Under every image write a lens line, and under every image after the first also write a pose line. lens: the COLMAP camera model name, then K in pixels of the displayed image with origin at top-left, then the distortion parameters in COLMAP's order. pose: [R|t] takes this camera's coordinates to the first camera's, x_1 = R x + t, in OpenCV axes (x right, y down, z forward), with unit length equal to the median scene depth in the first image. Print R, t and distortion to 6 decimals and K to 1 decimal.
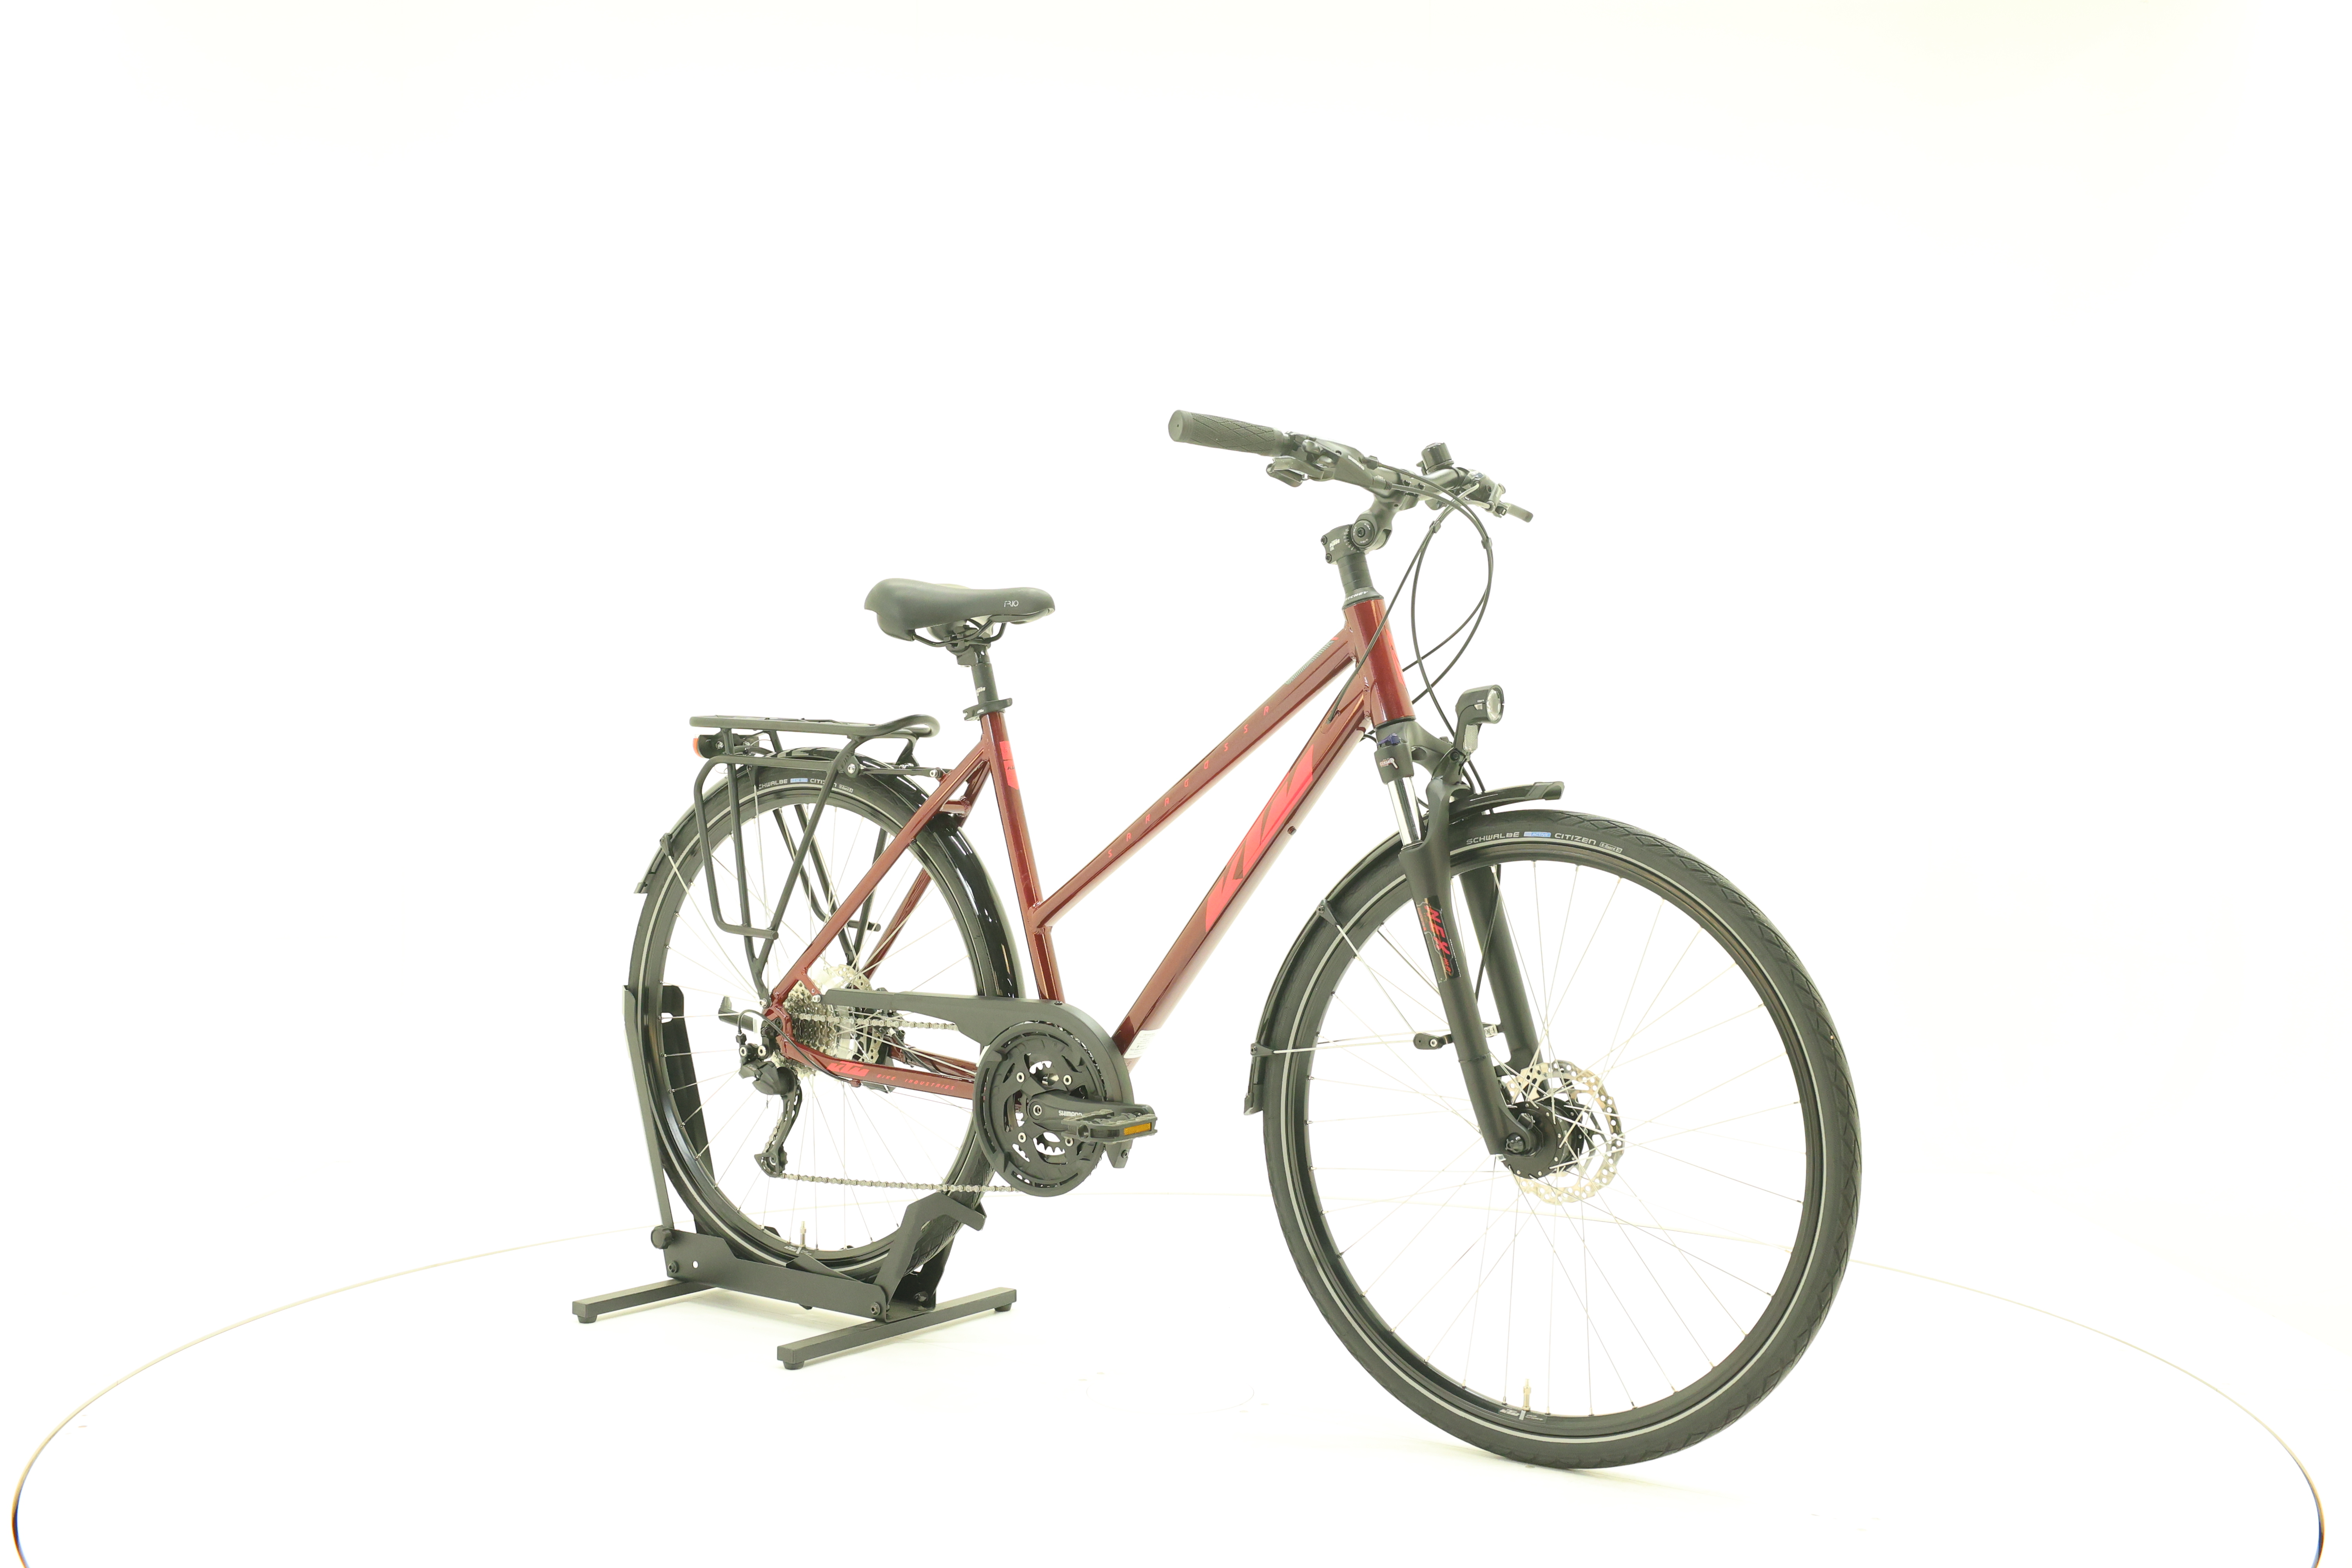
lens RADIAL K [[2574.6, 0, 1175.6], [0, 2574.6, 782.6], [0, 0, 1]] dist [-0.002222, -0.000731]
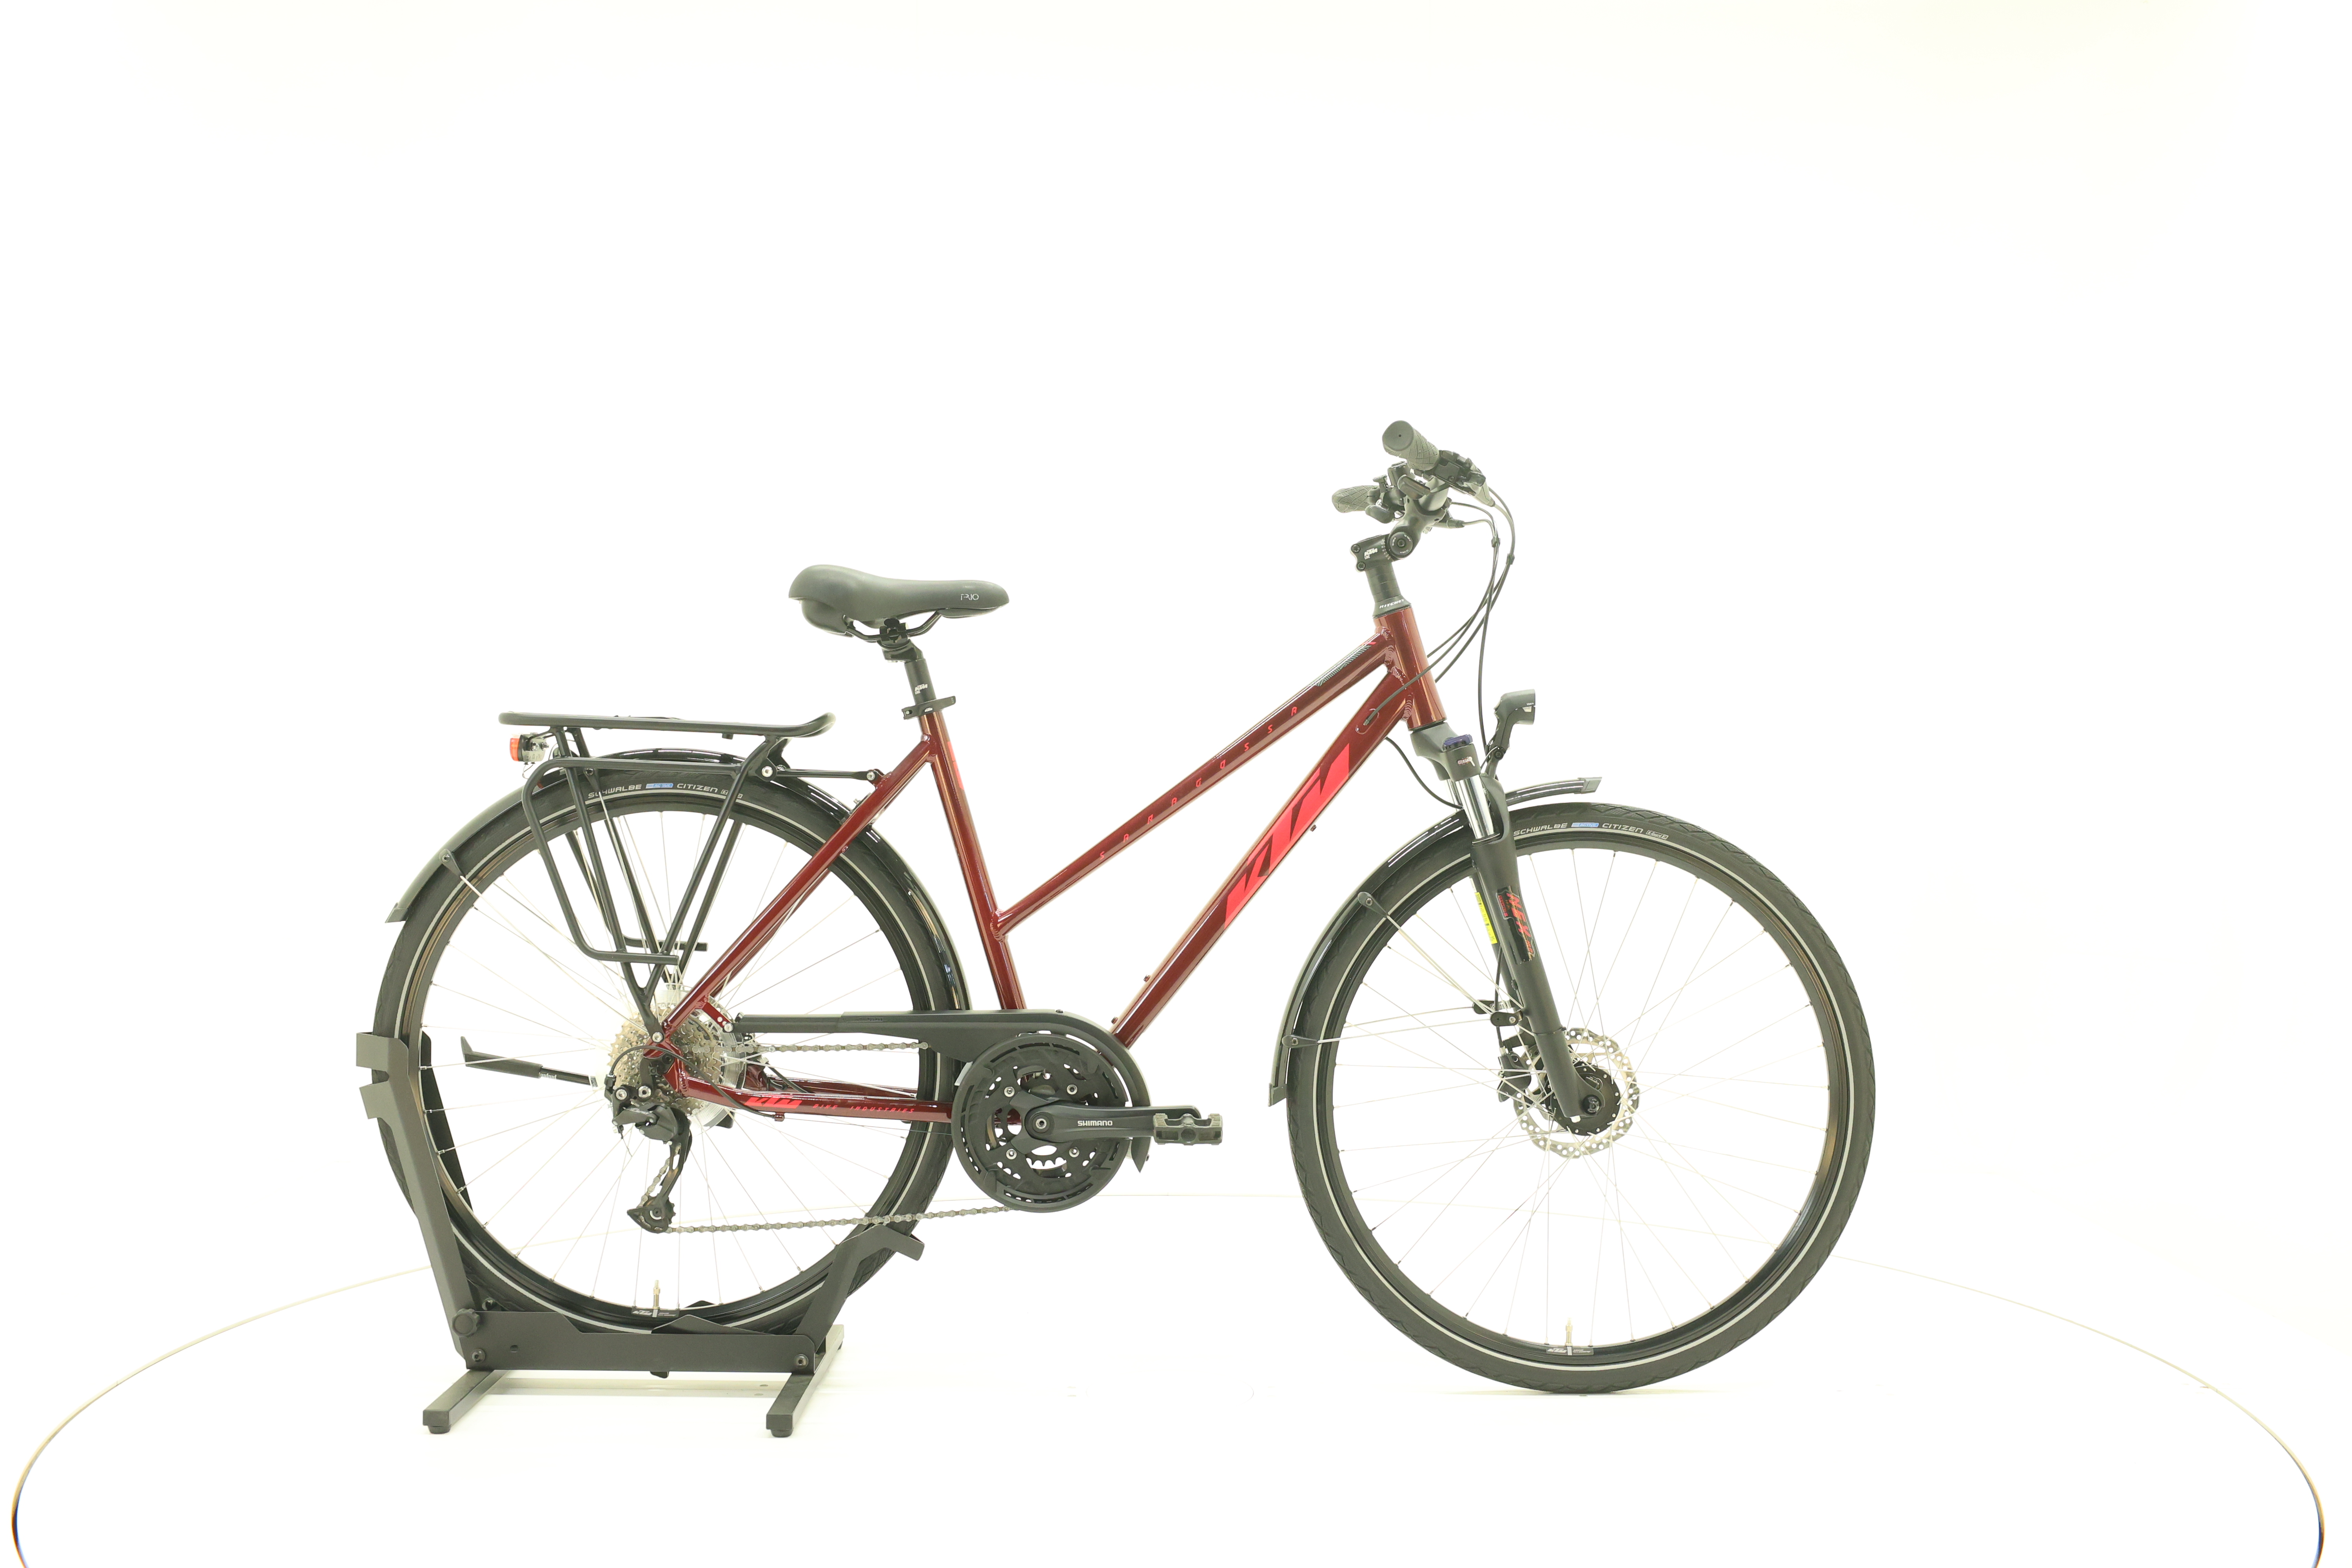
lens RADIAL K [[2574.6, 0, 1175.6], [0, 2574.6, 782.6], [0, 0, 1]] dist [-0.002222, -0.000731]
pose [[0.796421, -0.010229, 0.604656, -0.592839], [0.010706, 0.999939, 0.002815, -0.002824], [-0.604648, 0.004232, 0.796482, 0.198037]]
